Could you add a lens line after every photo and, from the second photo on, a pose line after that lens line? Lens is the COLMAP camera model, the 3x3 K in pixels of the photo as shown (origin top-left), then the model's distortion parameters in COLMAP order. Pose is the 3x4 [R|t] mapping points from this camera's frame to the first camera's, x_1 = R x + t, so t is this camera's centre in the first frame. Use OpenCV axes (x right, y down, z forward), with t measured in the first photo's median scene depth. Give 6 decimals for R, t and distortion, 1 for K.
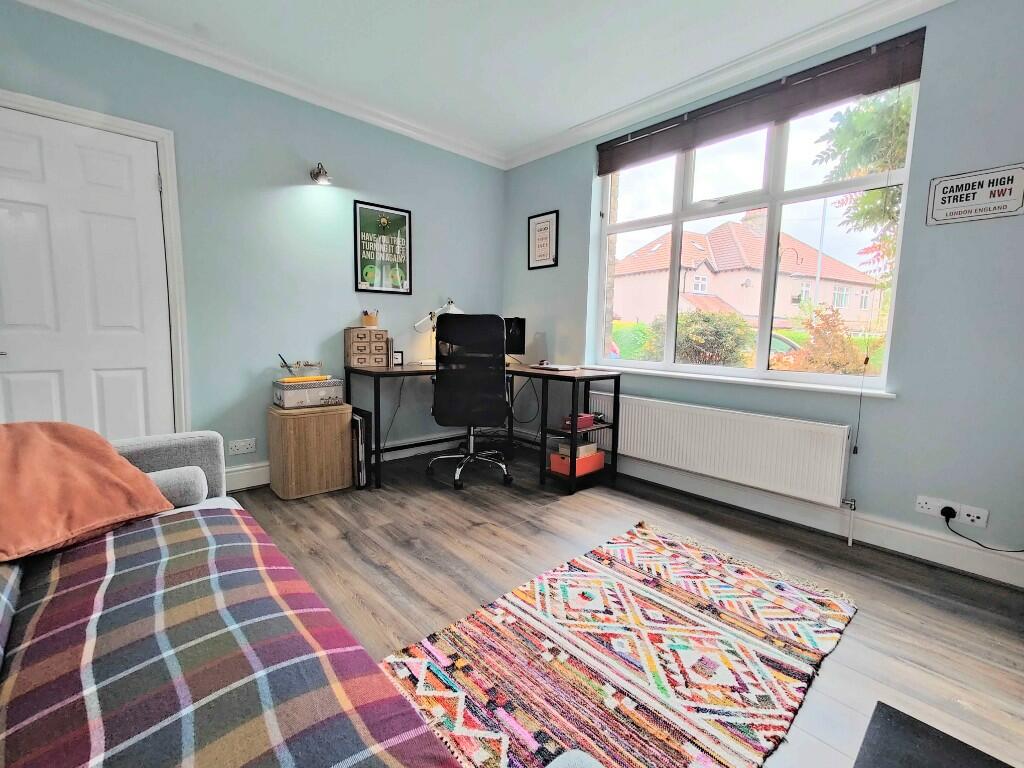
lens RADIAL K [[452.2, 0, 511.9], [0, 452.2, 382.4], [0, 0, 1]] dist [0.009499, -0.000553]
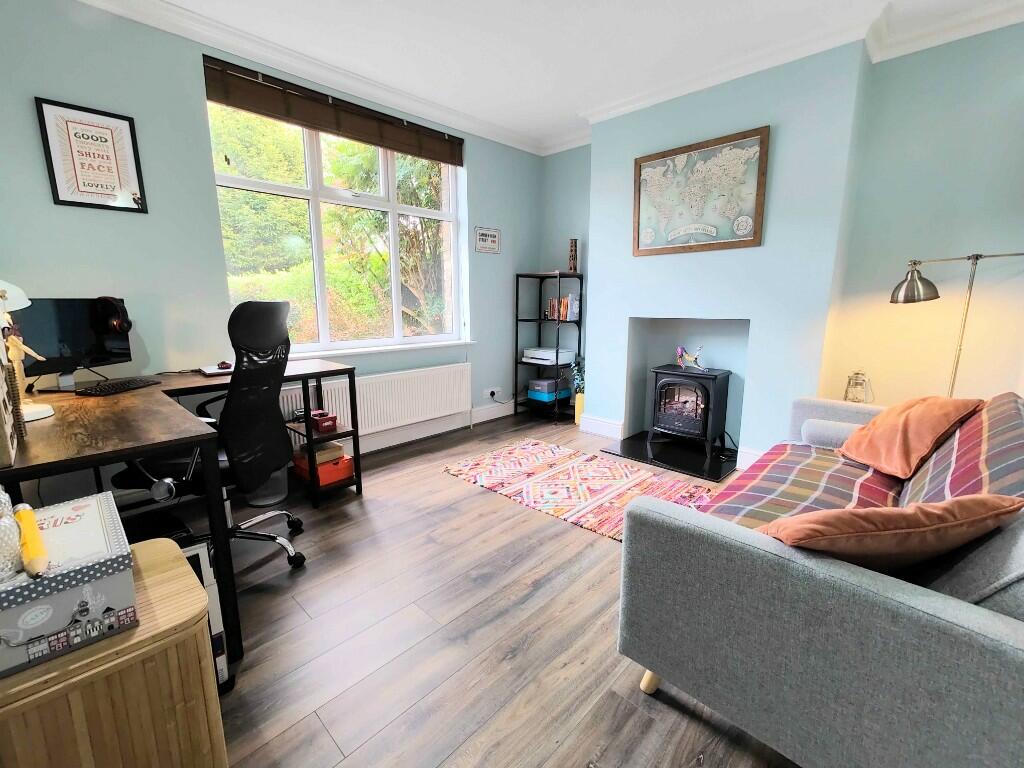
lens RADIAL K [[452.2, 0, 511.4], [0, 452.2, 380.5], [0, 0, 1]] dist [0.009499, -0.000553]
pose [[-0.061530, -0.200412, 0.977778, -1.087888], [0.110394, 0.972257, 0.206227, -0.195631], [-0.991981, 0.120630, -0.037698, 1.013646]]
